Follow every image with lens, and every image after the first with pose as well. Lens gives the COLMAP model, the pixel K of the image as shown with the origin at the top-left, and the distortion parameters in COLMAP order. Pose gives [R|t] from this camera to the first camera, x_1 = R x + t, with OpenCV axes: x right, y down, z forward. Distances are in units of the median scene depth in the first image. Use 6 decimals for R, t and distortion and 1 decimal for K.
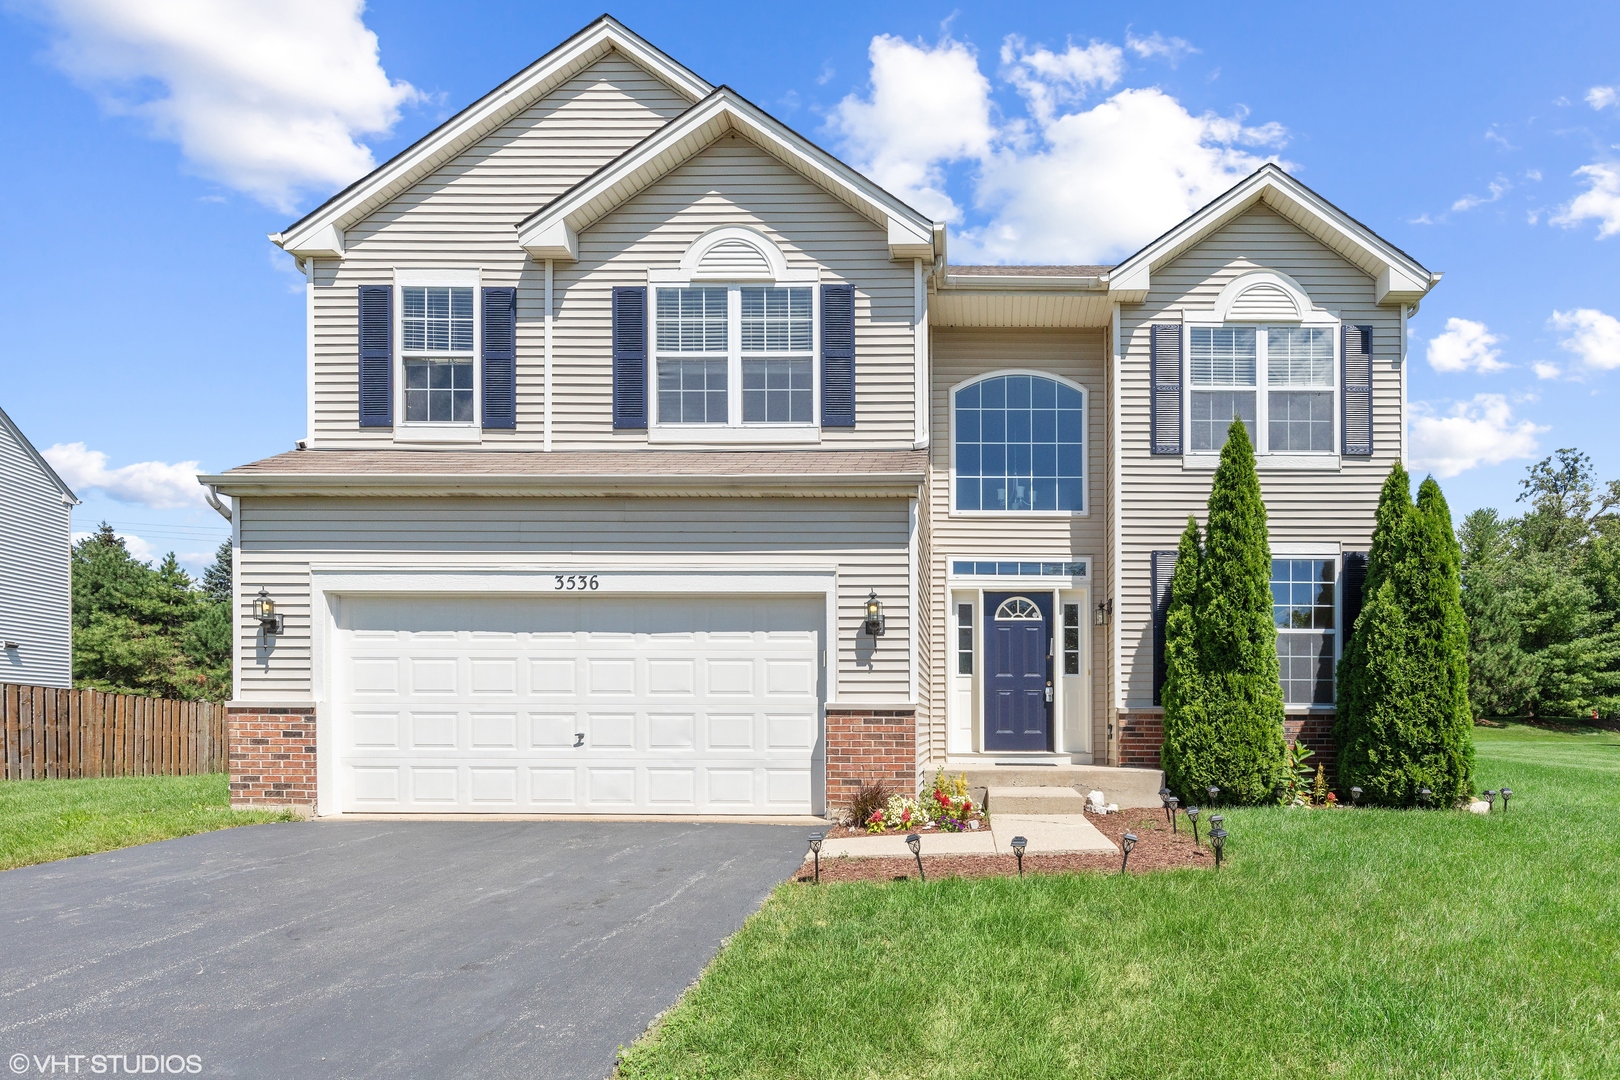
lens RADIAL K [[837.2, 0, 819.1], [0, 837.2, 584.3], [0, 0, 1]] dist [-0.011380, 0.002321]
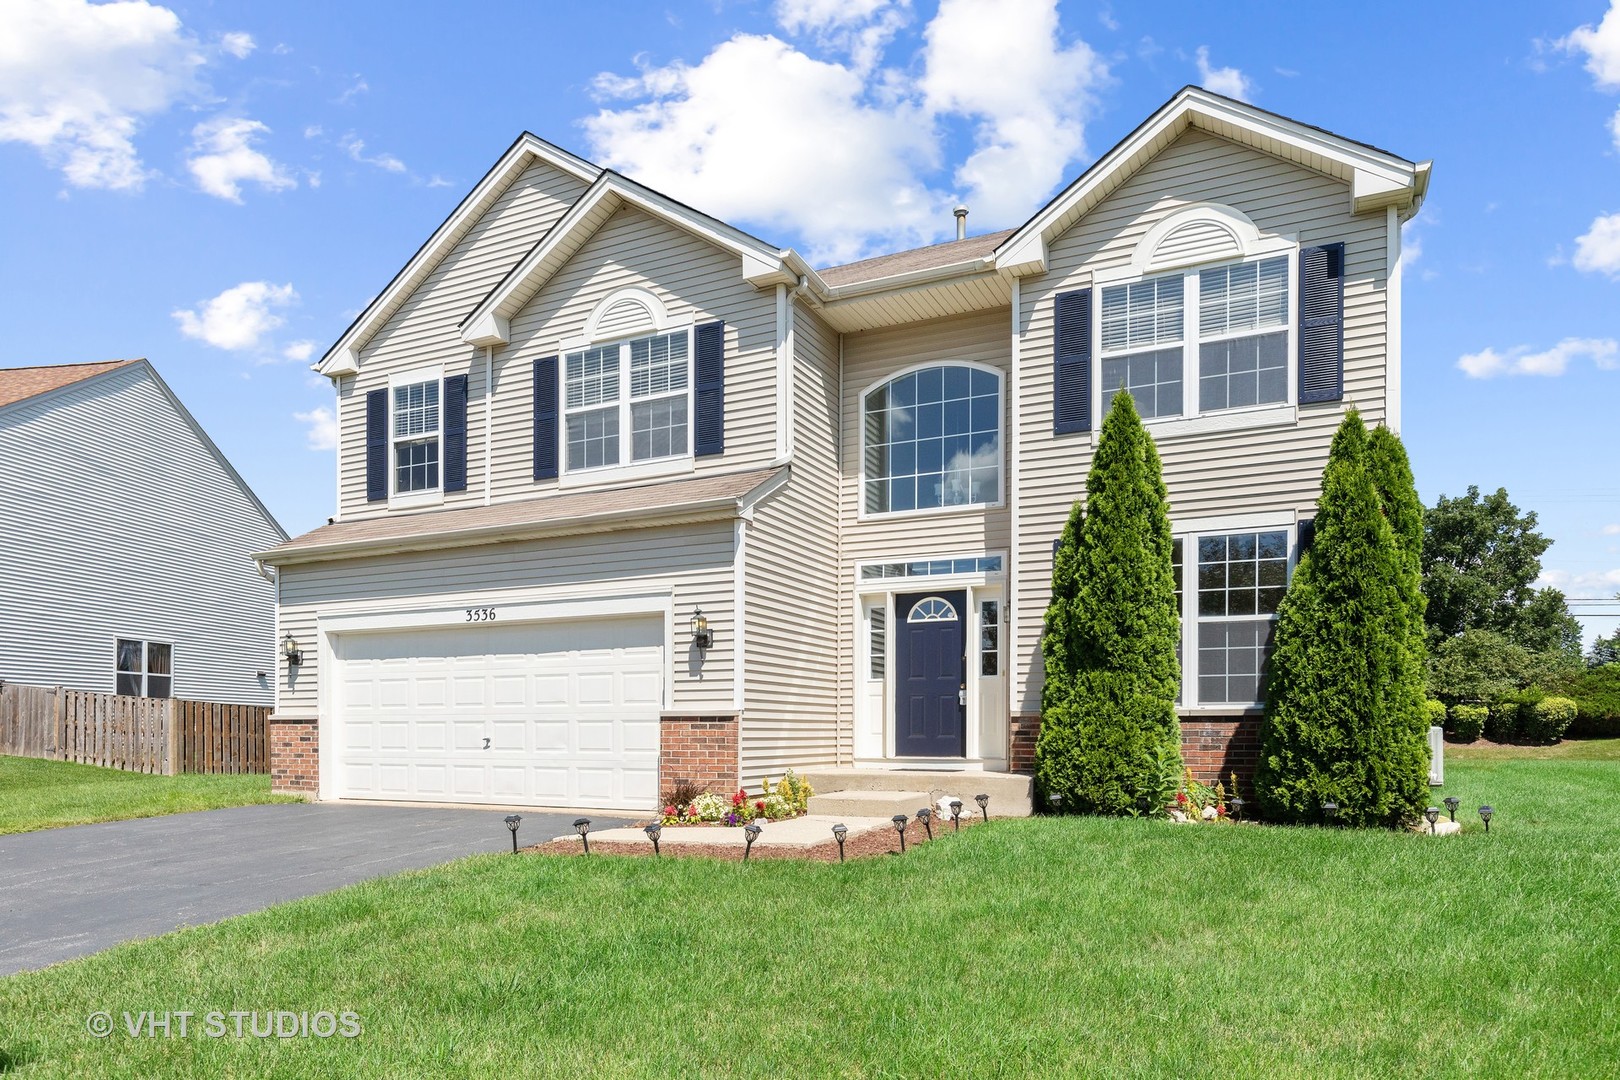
lens RADIAL K [[963.4, 0, 806.0], [0, 963.4, 542.0], [0, 0, 1]] dist [-0.007143, -0.001664]
pose [[0.915495, -0.082644, -0.393751, 0.622459], [0.070692, 0.996492, -0.044790, -0.010103], [0.396071, 0.013169, 0.918125, -0.097948]]
